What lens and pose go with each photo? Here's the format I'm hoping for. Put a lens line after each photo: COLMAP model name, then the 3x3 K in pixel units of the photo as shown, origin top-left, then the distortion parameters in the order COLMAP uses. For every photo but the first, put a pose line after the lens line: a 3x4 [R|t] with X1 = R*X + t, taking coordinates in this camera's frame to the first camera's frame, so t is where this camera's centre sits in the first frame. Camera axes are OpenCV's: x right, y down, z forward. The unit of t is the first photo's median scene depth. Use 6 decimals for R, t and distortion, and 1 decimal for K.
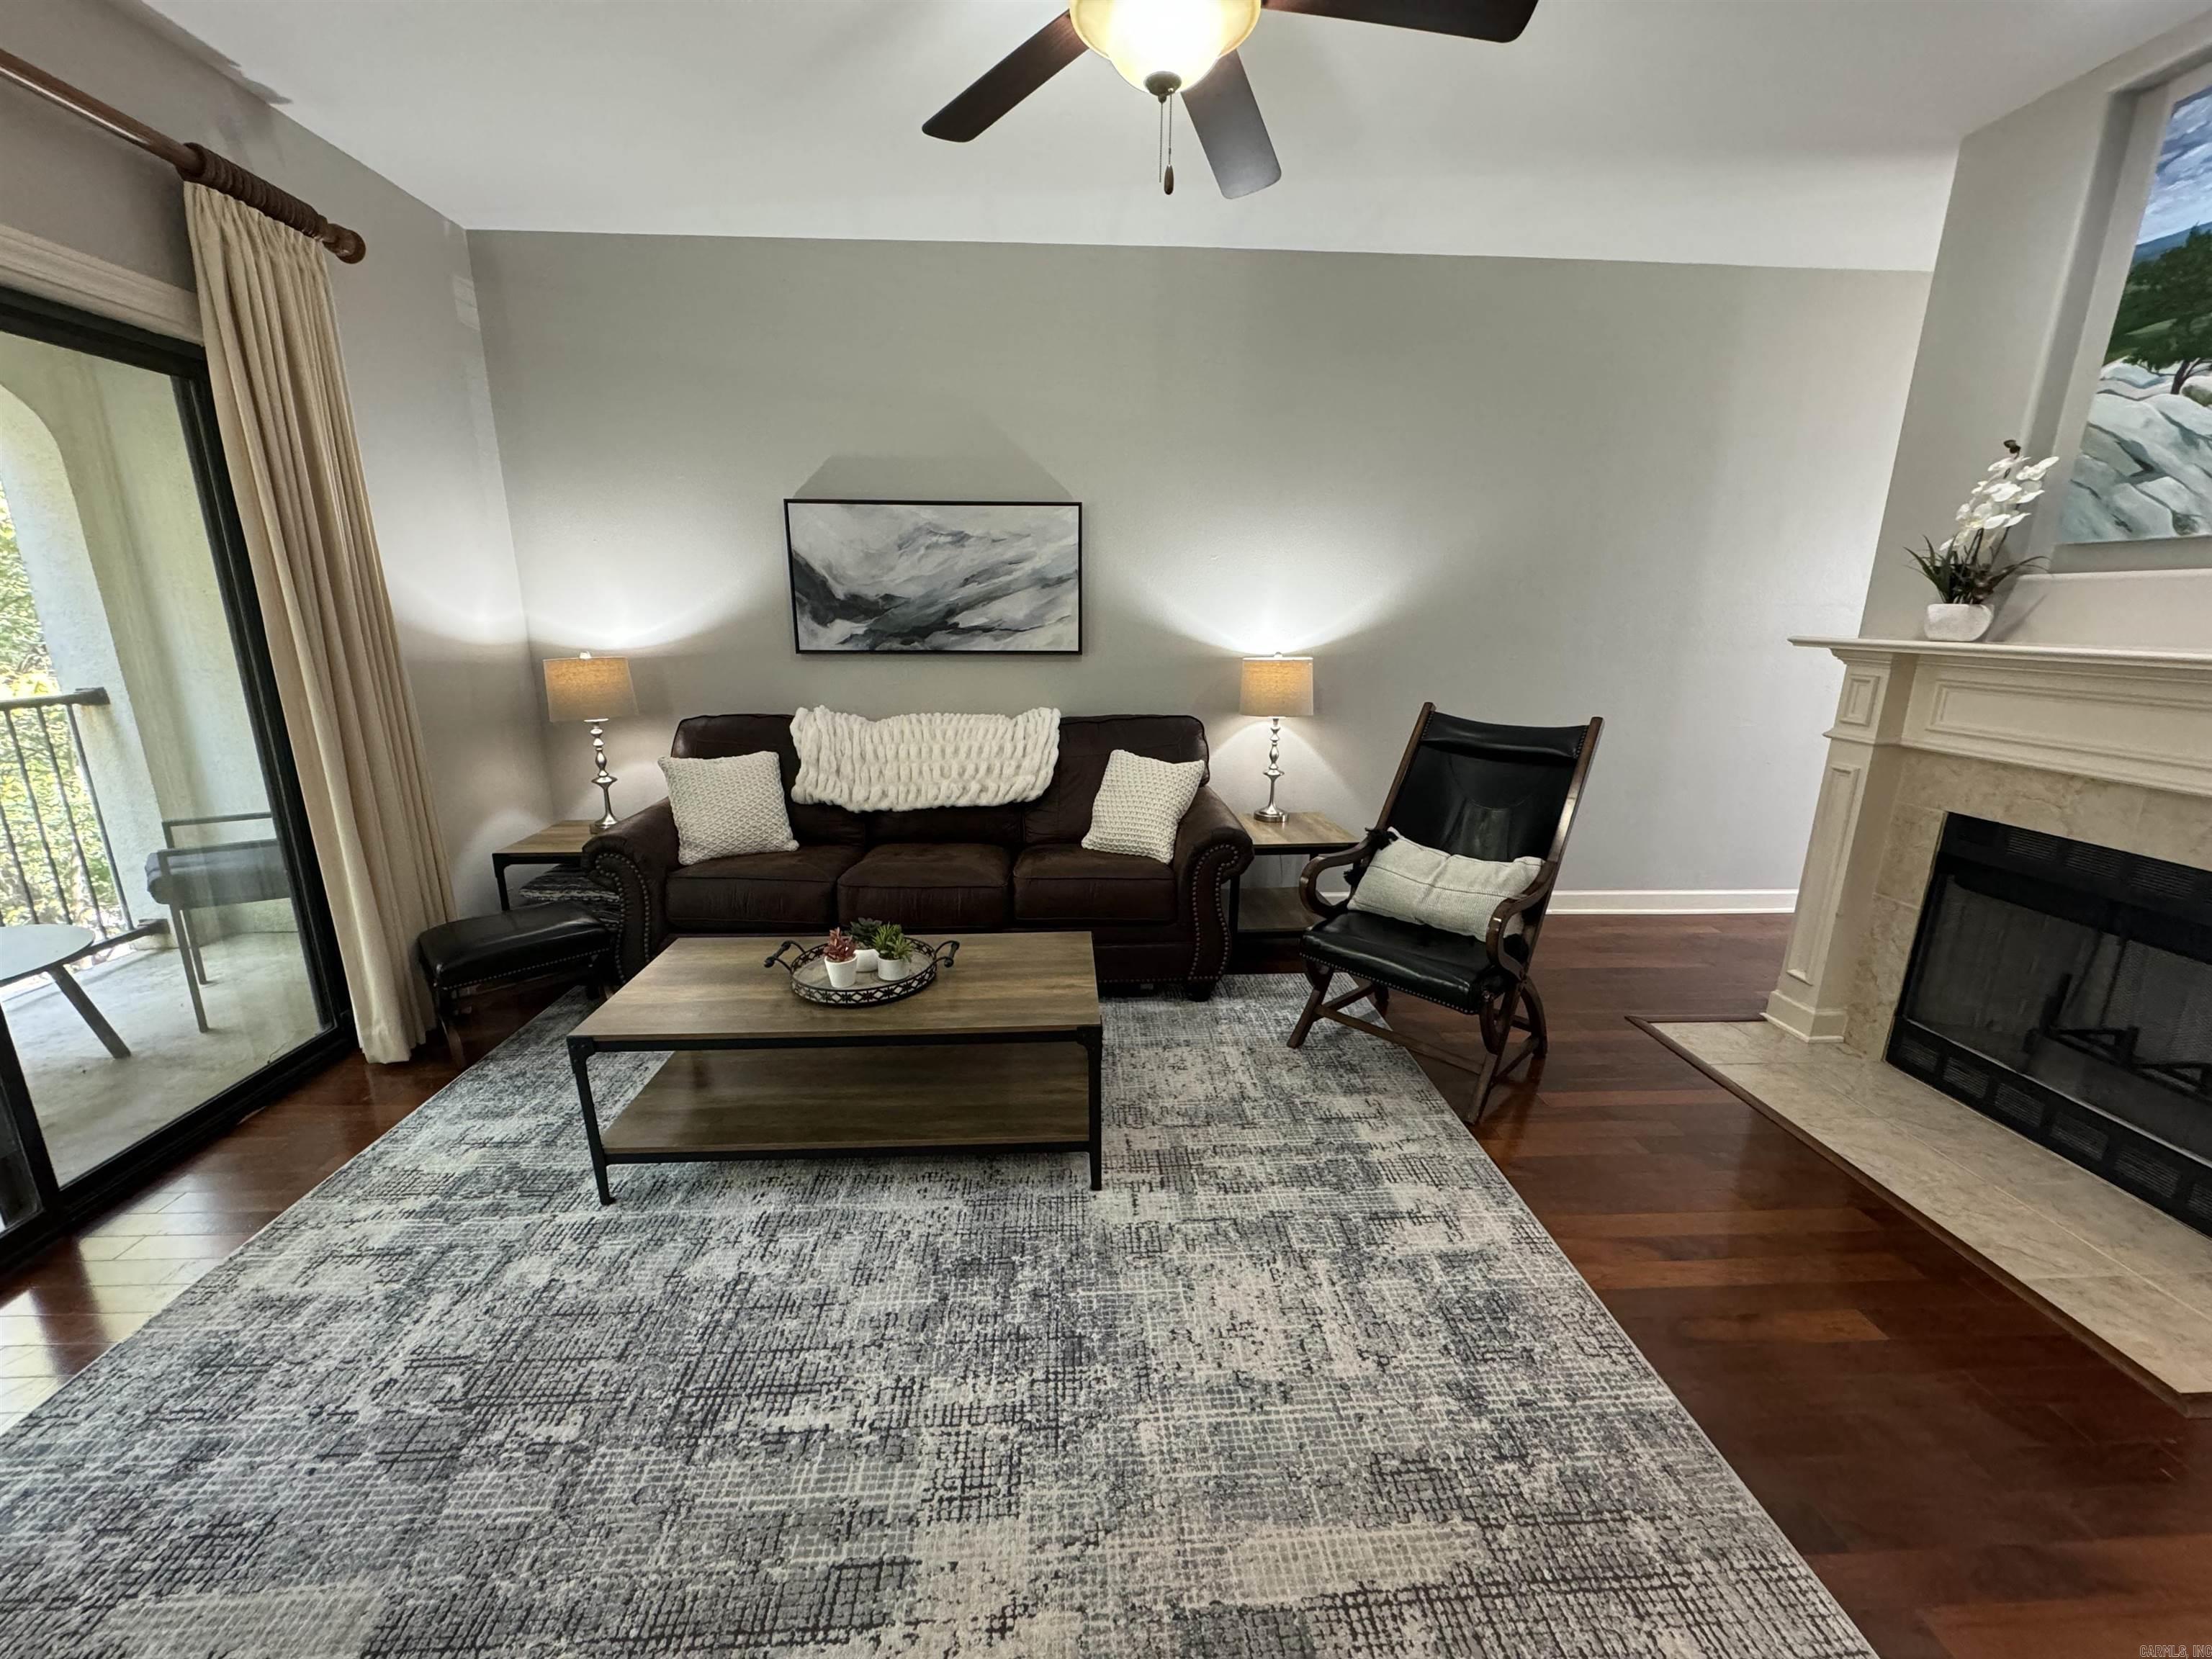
lens RADIAL K [[879.8, 0, 1106.7], [0, 879.8, 831.1], [0, 0, 1]] dist [-0.002878, 0.000083]
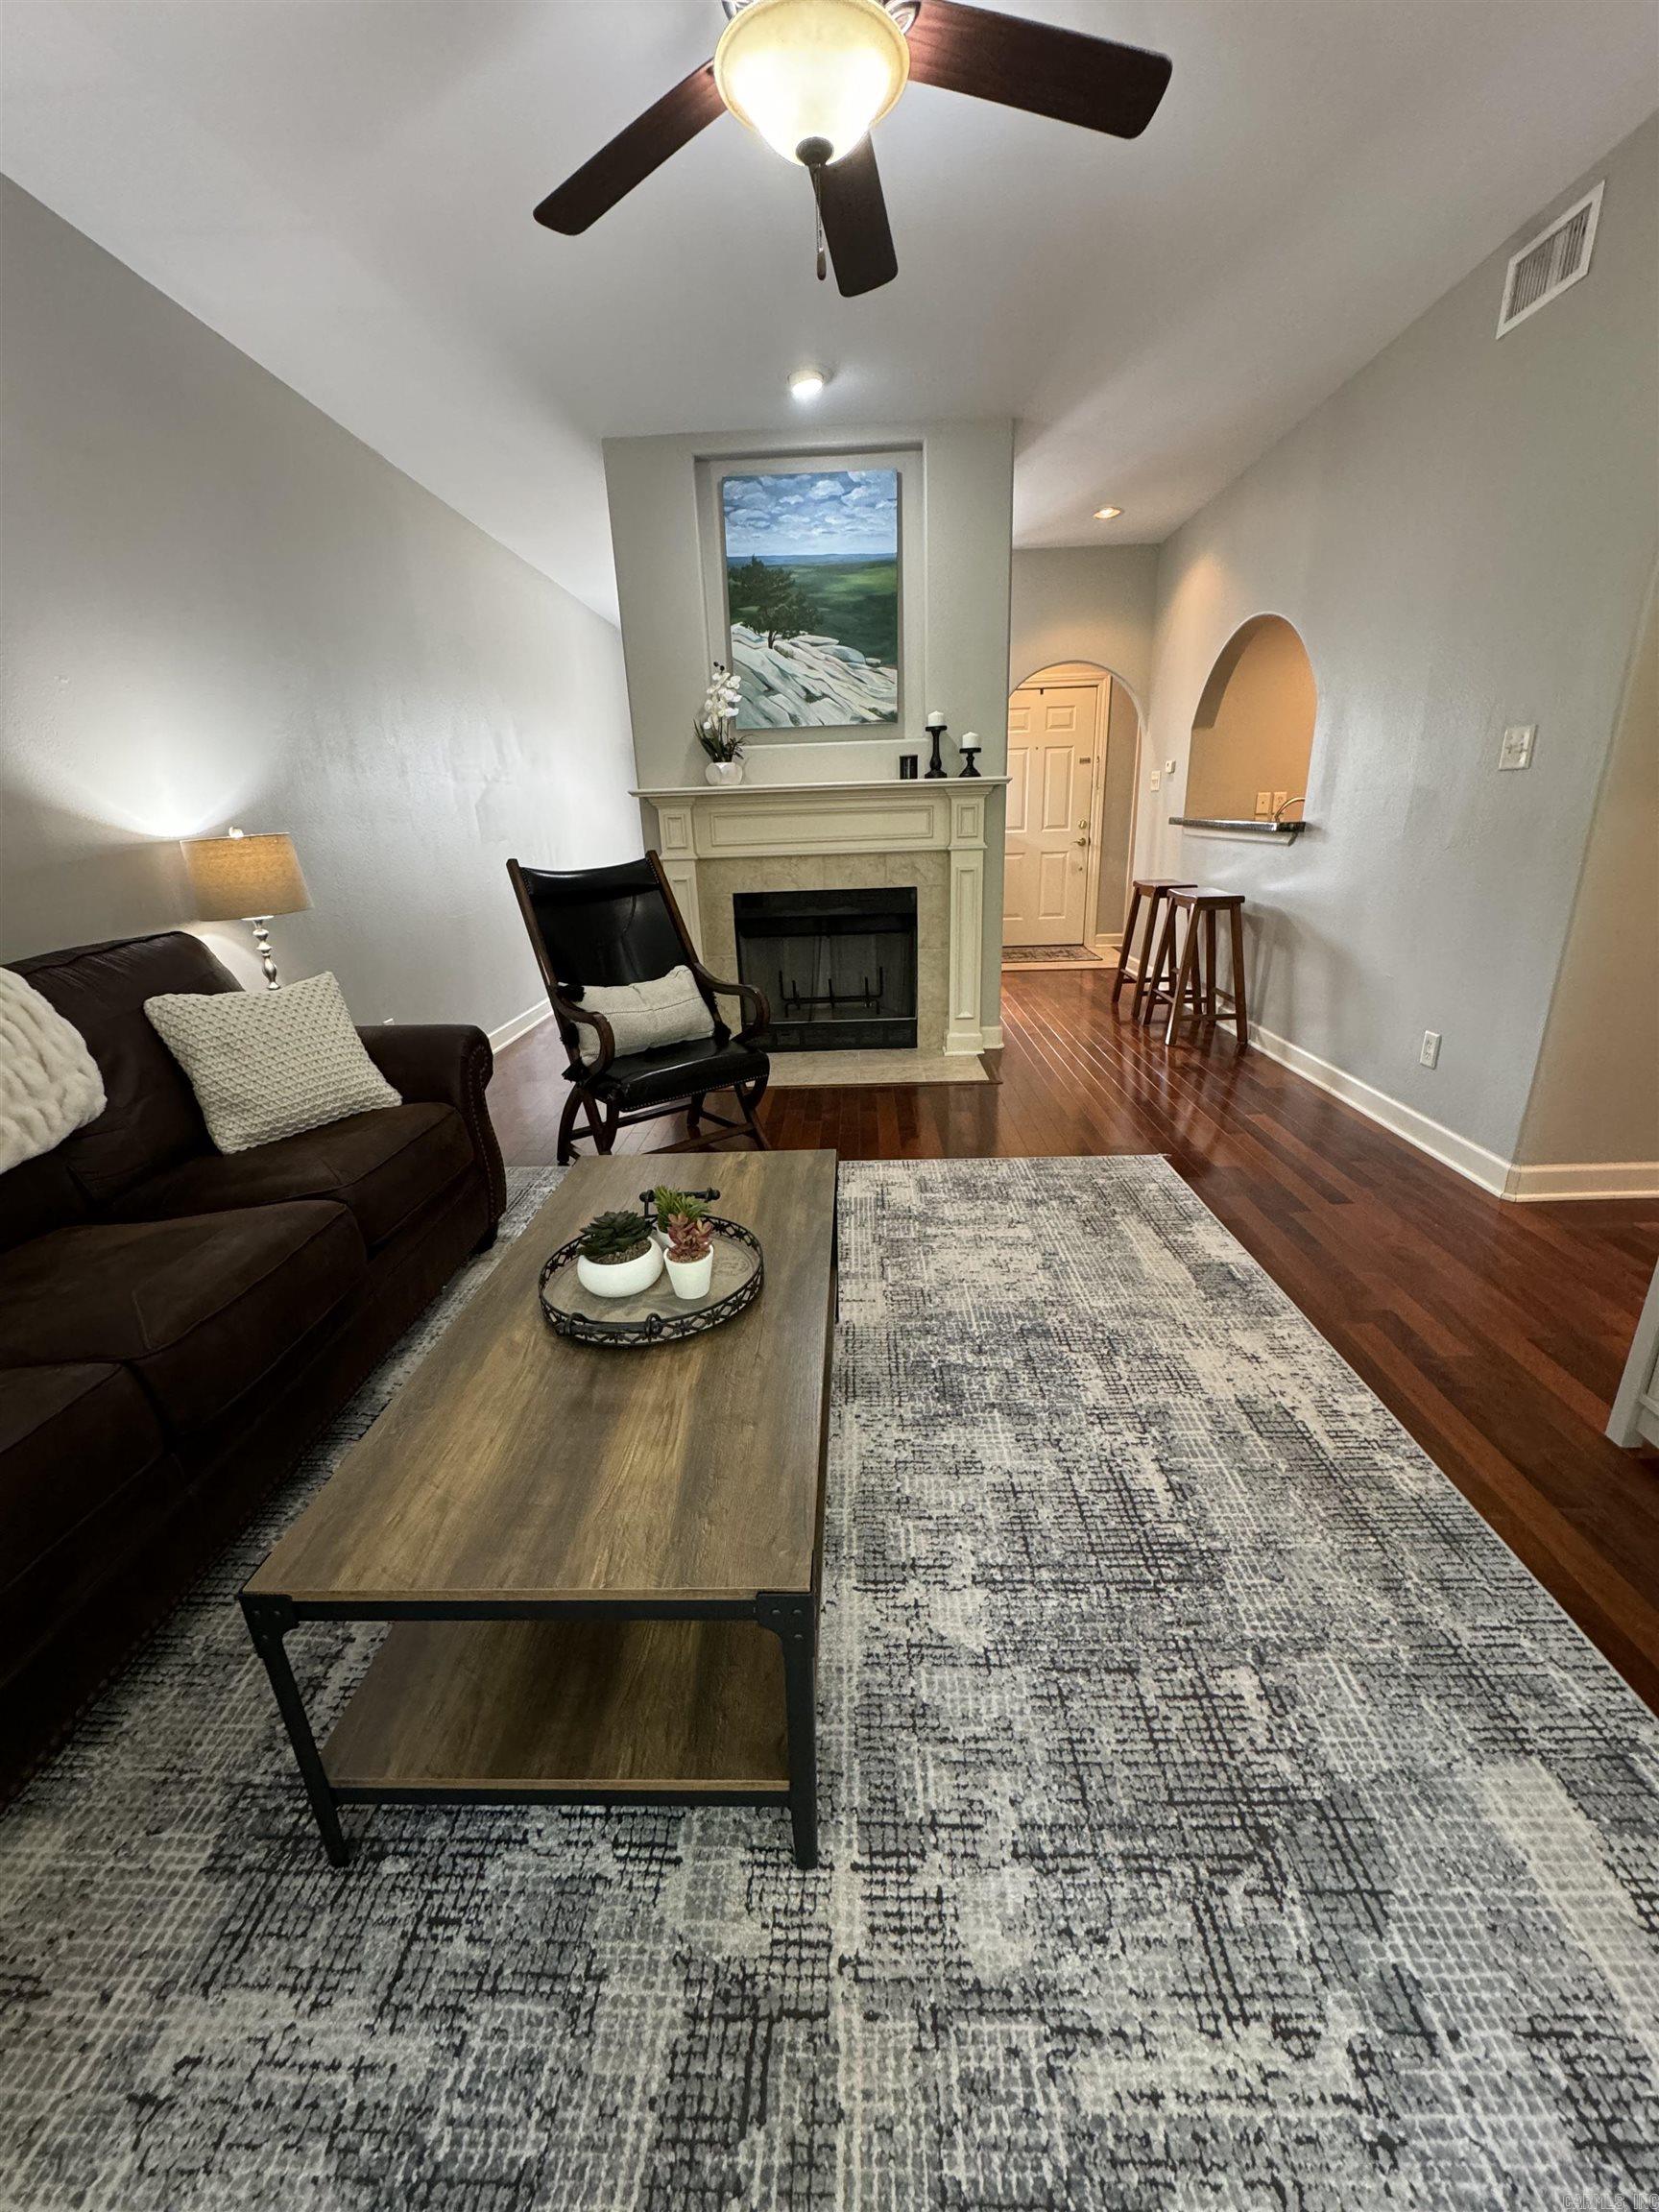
lens RADIAL K [[879.8, 0, 832.9], [0, 879.8, 1104.4], [0, 0, 1]] dist [-0.002878, 0.000083]
pose [[0.076739, -0.328743, 0.941296, -1.101854], [0.282434, 0.912578, 0.295688, -0.147283], [-0.956212, 0.243164, 0.162879, 0.977145]]
